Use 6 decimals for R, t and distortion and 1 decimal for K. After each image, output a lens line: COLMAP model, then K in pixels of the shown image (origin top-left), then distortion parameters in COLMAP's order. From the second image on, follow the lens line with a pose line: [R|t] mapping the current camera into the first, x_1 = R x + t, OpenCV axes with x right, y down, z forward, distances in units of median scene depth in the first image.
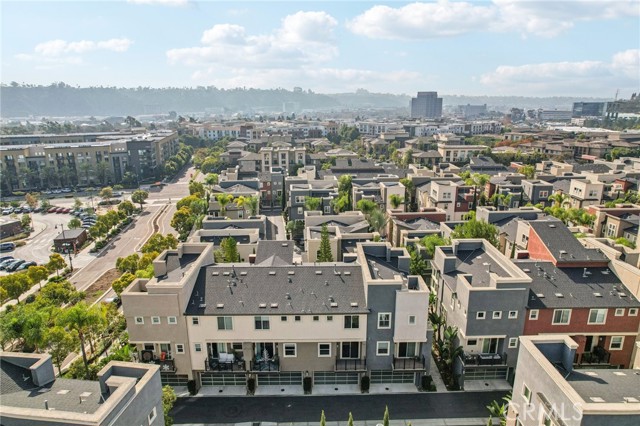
lens RADIAL K [[411.8, 0, 323.8], [0, 411.8, 210.0], [0, 0, 1]] dist [-0.075840, 0.069602]
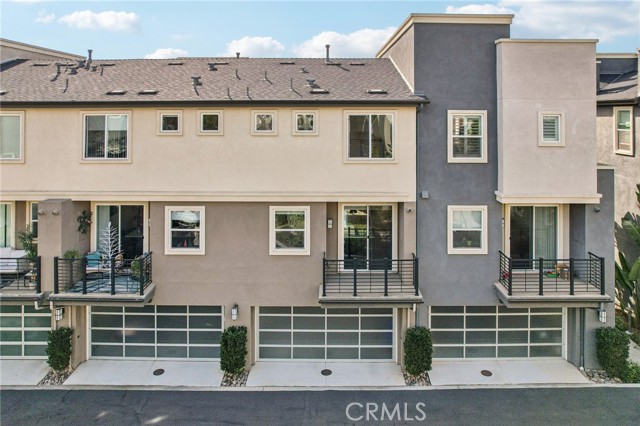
lens RADIAL K [[409.4, 0, 321.6], [0, 409.4, 213.4], [0, 0, 1]] dist [-0.070272, 0.061744]
pose [[0.999772, 0.003205, -0.021122, 0.033693], [-0.008478, 0.967019, -0.254562, 0.401773], [0.019609, 0.254683, 0.966826, 0.662934]]
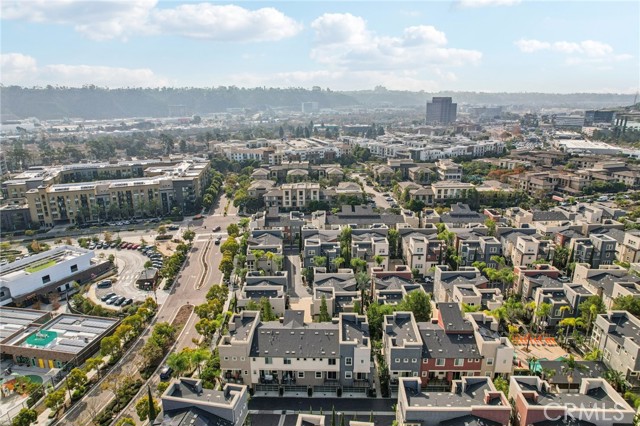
lens RADIAL K [[411.8, 0, 323.8], [0, 411.8, 210.0], [0, 0, 1]] dist [-0.075840, 0.069602]
pose [[0.998982, 0.011685, -0.043571, 0.100867], [-0.010911, 0.999779, 0.017959, -0.476913], [0.043771, -0.017465, 0.998889, -0.926444]]
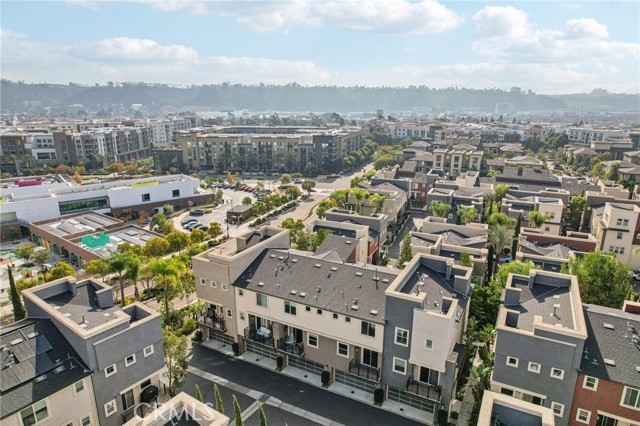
lens RADIAL K [[409.4, 0, 321.6], [0, 409.4, 213.4], [0, 0, 1]] dist [-0.070272, 0.061744]
pose [[0.877114, 0.134229, -0.461144, 0.363287], [-0.129352, 0.990695, 0.042337, -0.024824], [0.462536, 0.022515, 0.886315, 0.079251]]
